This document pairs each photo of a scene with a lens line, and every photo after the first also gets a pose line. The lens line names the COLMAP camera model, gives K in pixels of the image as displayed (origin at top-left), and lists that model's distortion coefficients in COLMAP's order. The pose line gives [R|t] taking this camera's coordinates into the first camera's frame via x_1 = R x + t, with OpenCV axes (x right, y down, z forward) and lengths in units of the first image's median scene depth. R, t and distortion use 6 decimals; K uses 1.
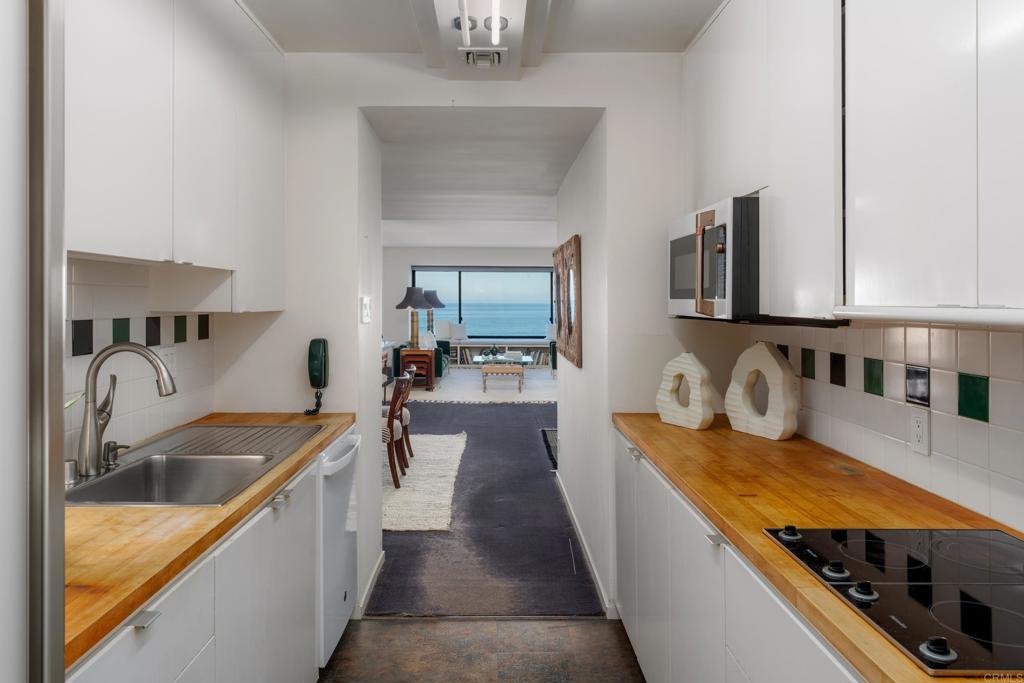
lens RADIAL K [[687.6, 0, 506.5], [0, 687.6, 339.9], [0, 0, 1]] dist [0.000242, 0.000071]
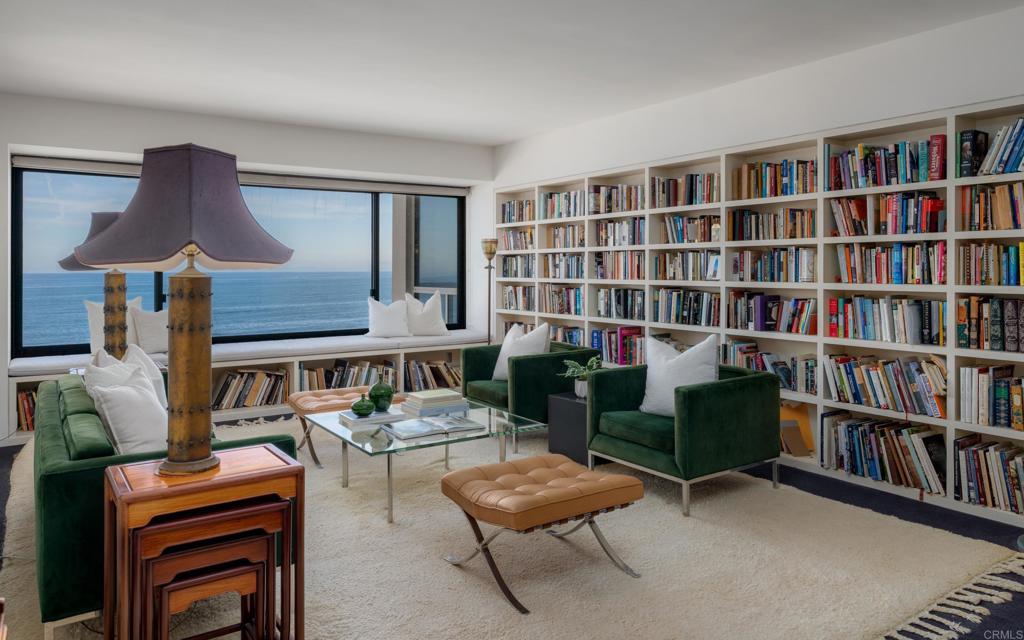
lens RADIAL K [[705.3, 0, 519.2], [0, 705.3, 256.7], [0, 0, 1]] dist [0.007925, -0.010555]
pose [[0.835871, 0.000974, 0.548925, -0.137394], [0.037781, 0.997525, -0.059302, -0.025963], [-0.547624, 0.070308, 0.833765, 0.635558]]
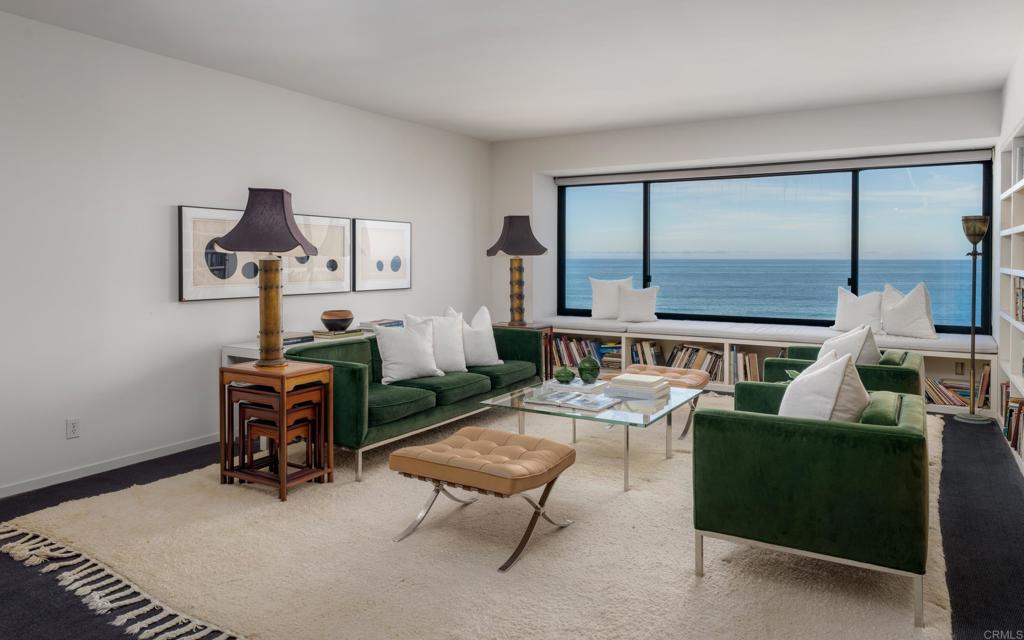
lens RADIAL K [[678.6, 0, 513.6], [0, 678.6, 261.4], [0, 0, 1]] dist [-0.000852, 0.000524]
pose [[0.845835, -0.002256, -0.533440, 0.131239], [-0.024169, 0.998802, -0.042546, -0.023350], [0.532897, 0.048880, 0.844767, 0.629029]]
